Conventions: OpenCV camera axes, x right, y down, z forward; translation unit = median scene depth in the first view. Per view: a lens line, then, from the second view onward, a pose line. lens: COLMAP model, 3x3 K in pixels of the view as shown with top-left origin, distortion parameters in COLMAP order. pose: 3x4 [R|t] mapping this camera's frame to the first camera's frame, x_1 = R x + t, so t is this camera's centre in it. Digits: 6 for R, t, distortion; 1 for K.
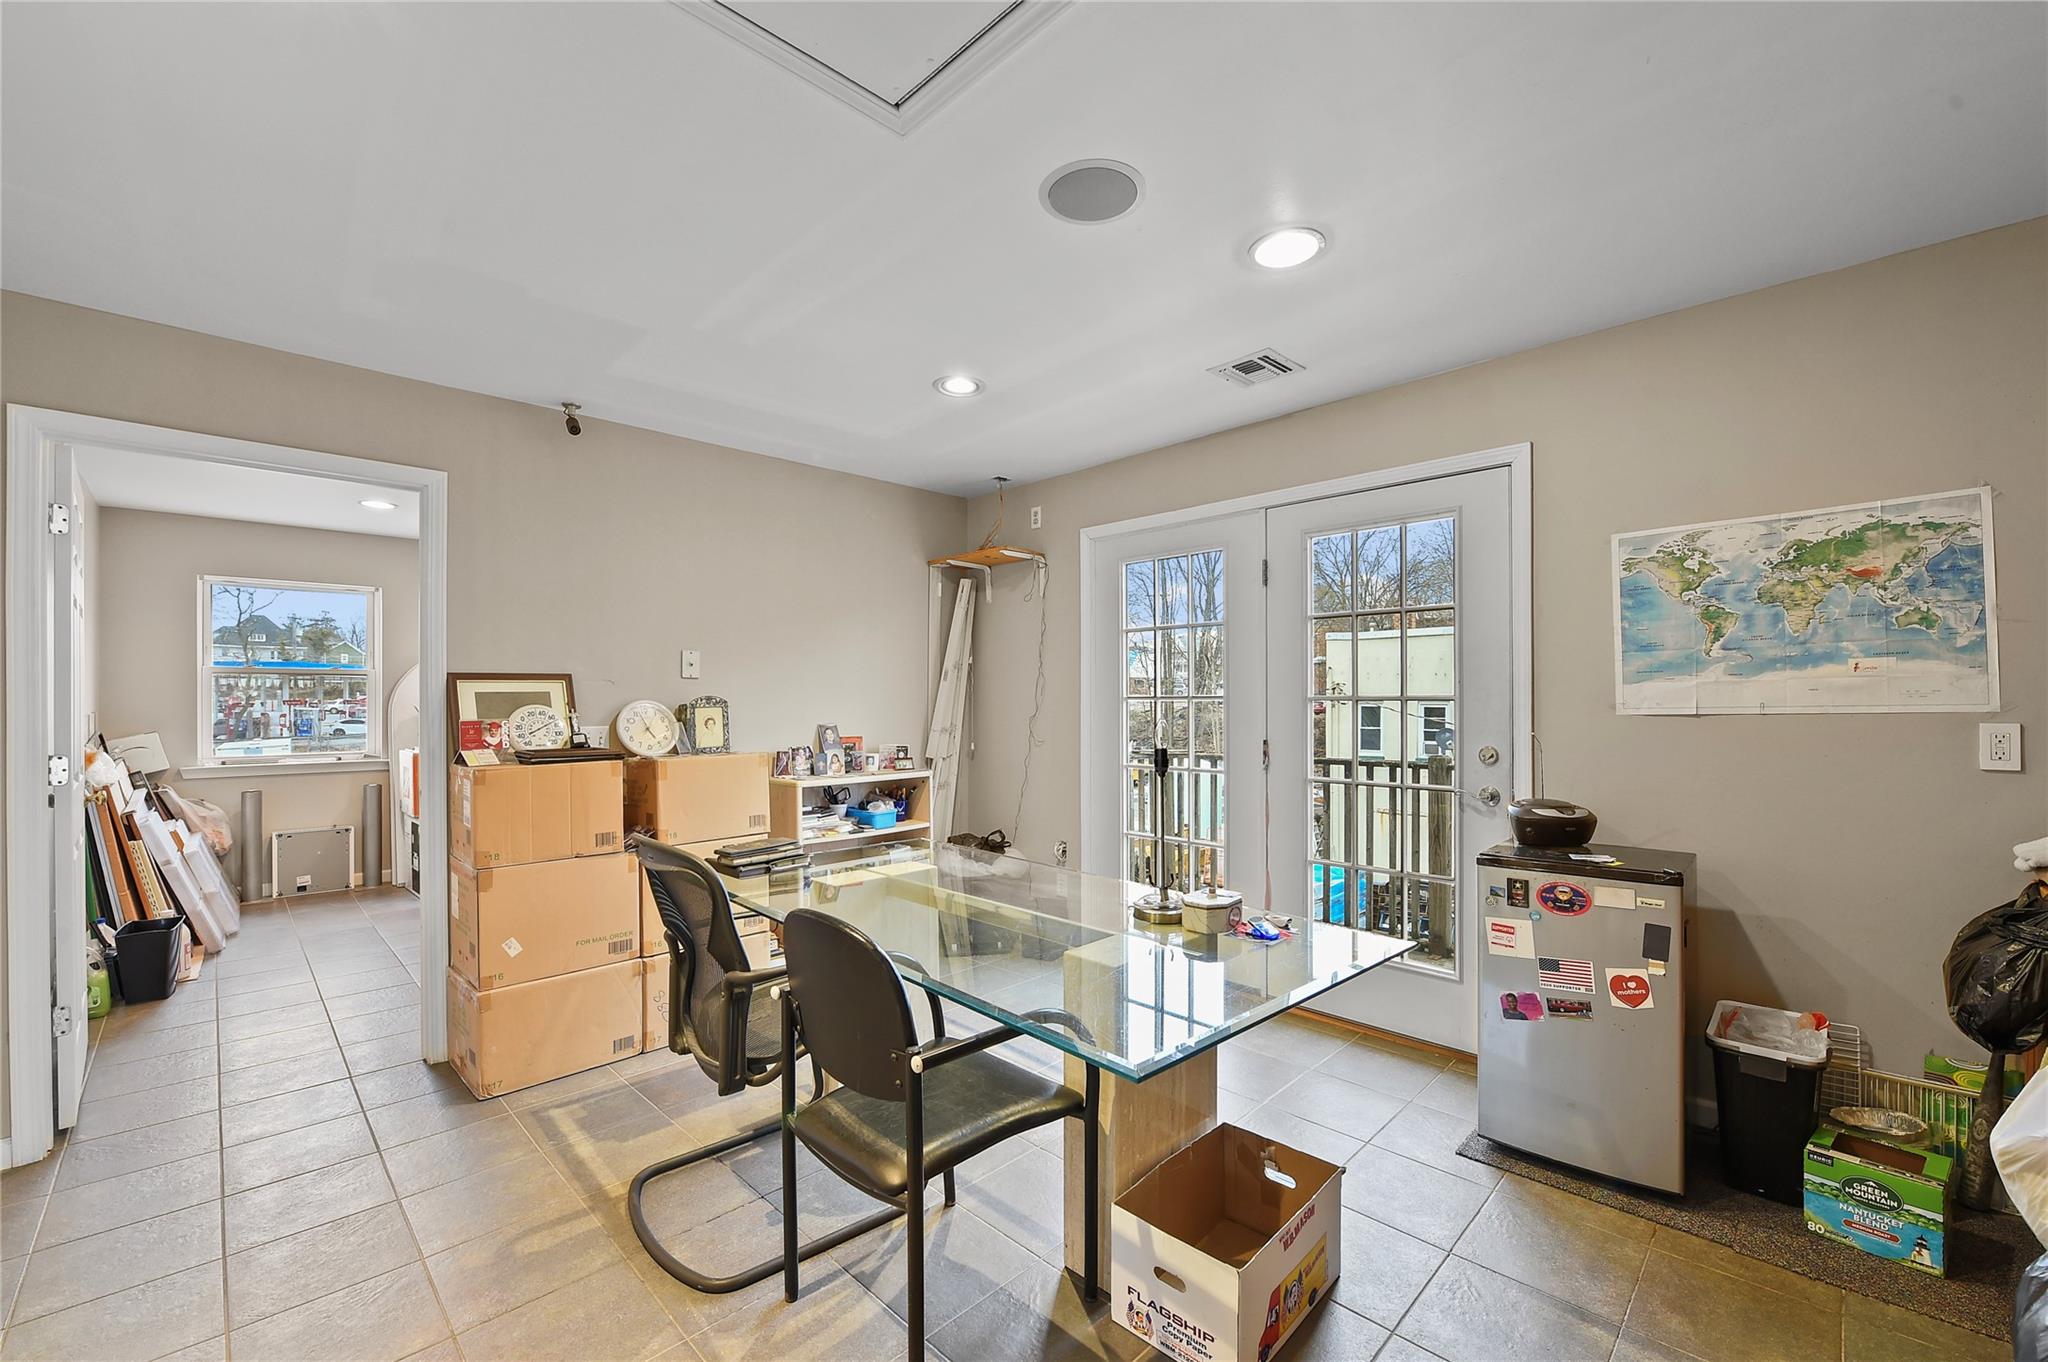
lens RADIAL K [[827.4, 0, 1033.7], [0, 827.4, 694.9], [0, 0, 1]] dist [-0.000180, 0.000011]
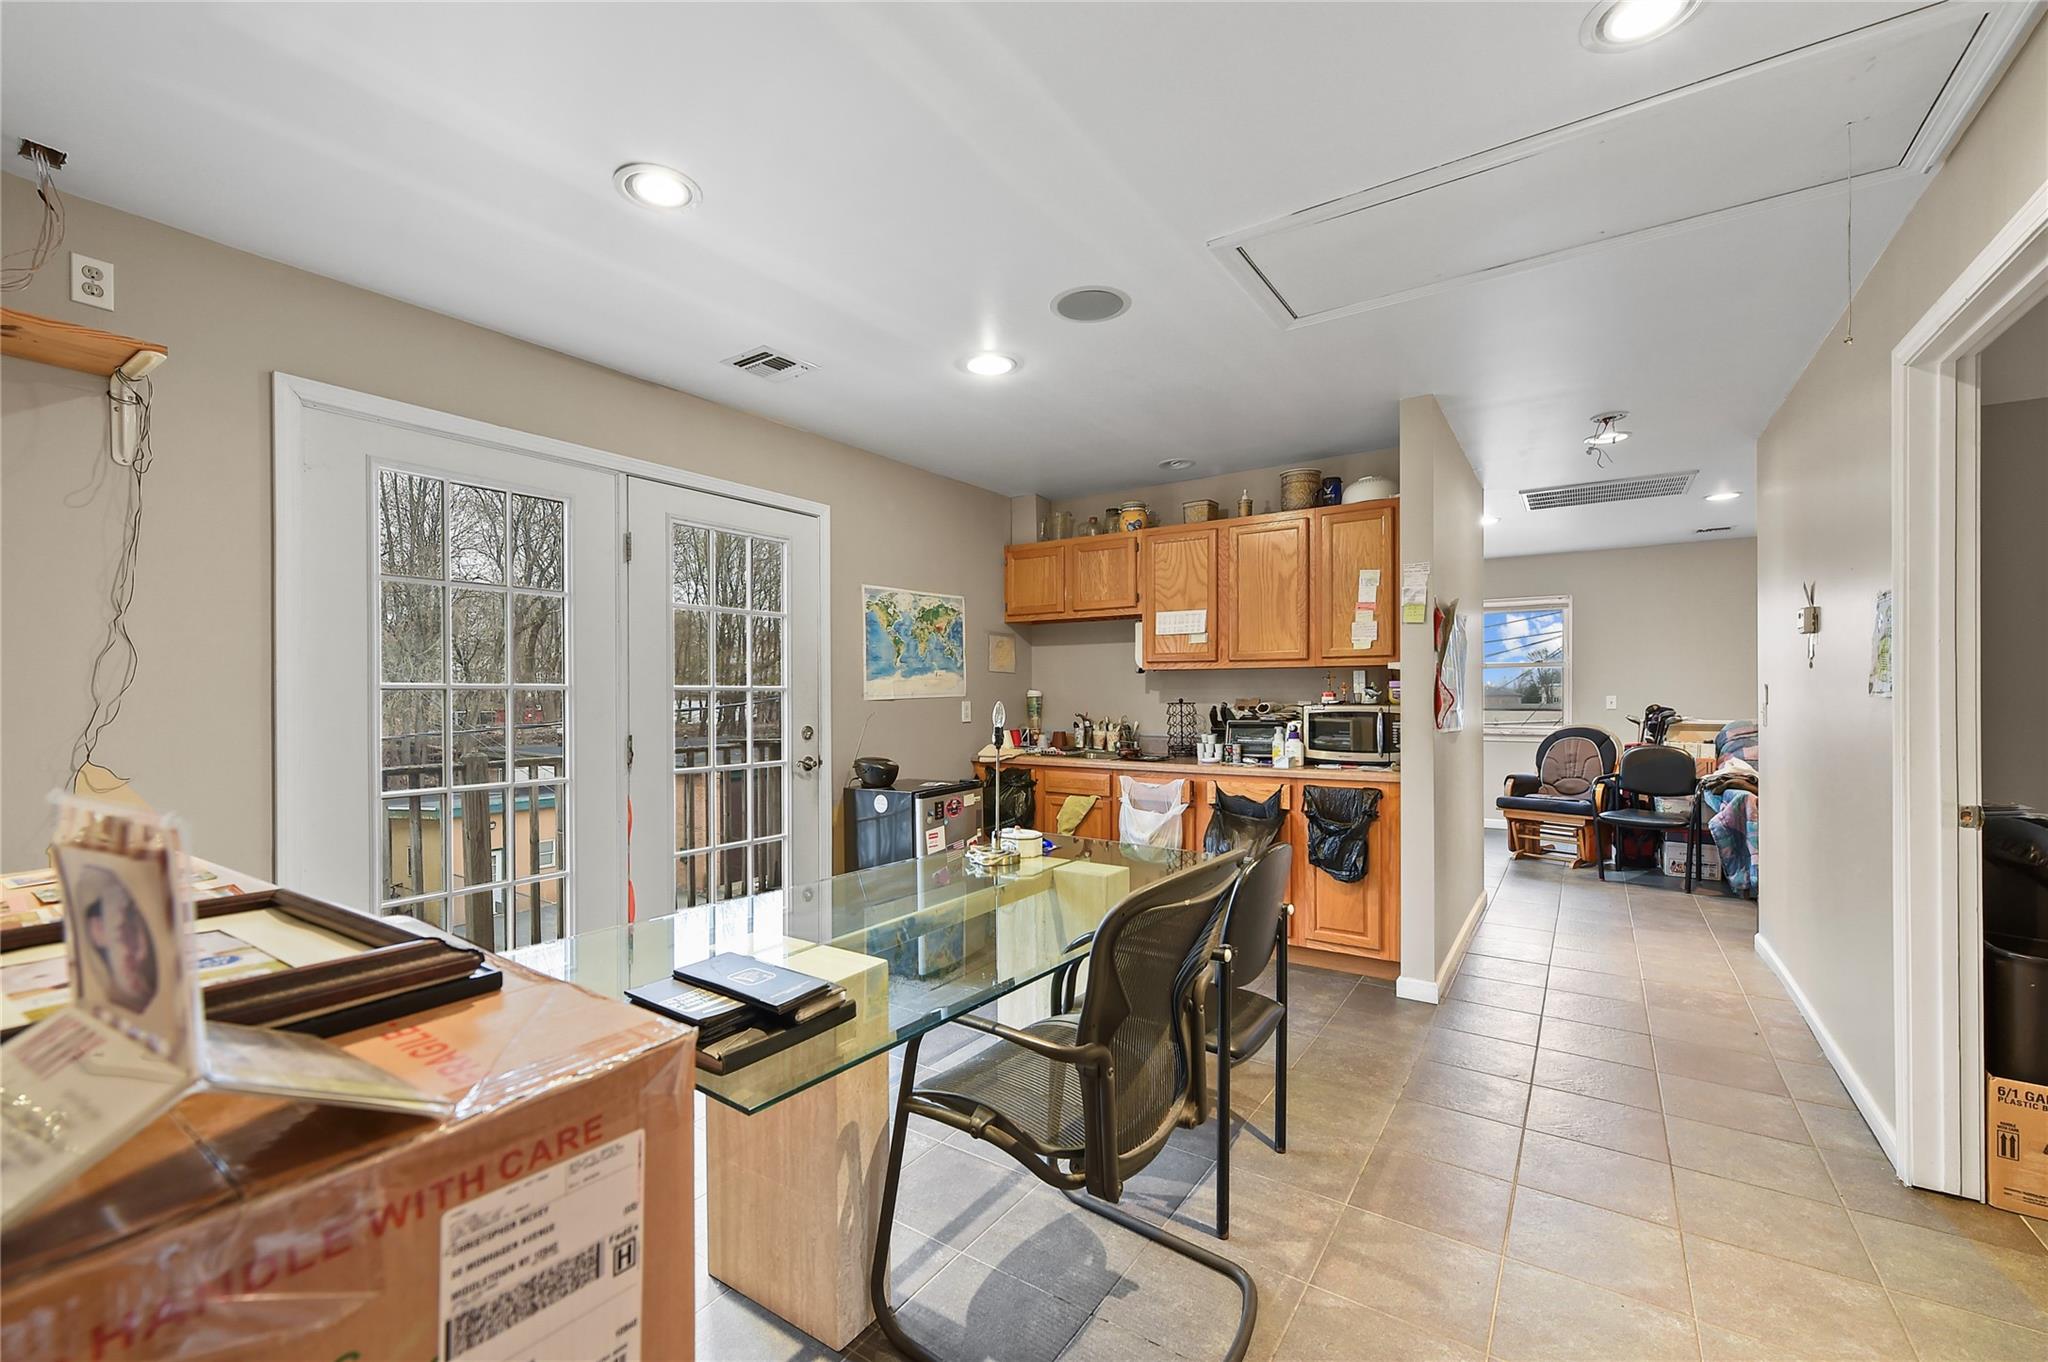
lens RADIAL K [[827.4, 0, 1033.7], [0, 827.4, 694.9], [0, 0, 1]] dist [-0.000180, 0.000011]
pose [[-0.190652, 0.002821, 0.981654, -0.954355], [0.003022, 0.999993, -0.002287, 0.020034], [-0.981653, 0.002530, -0.190659, 1.058264]]
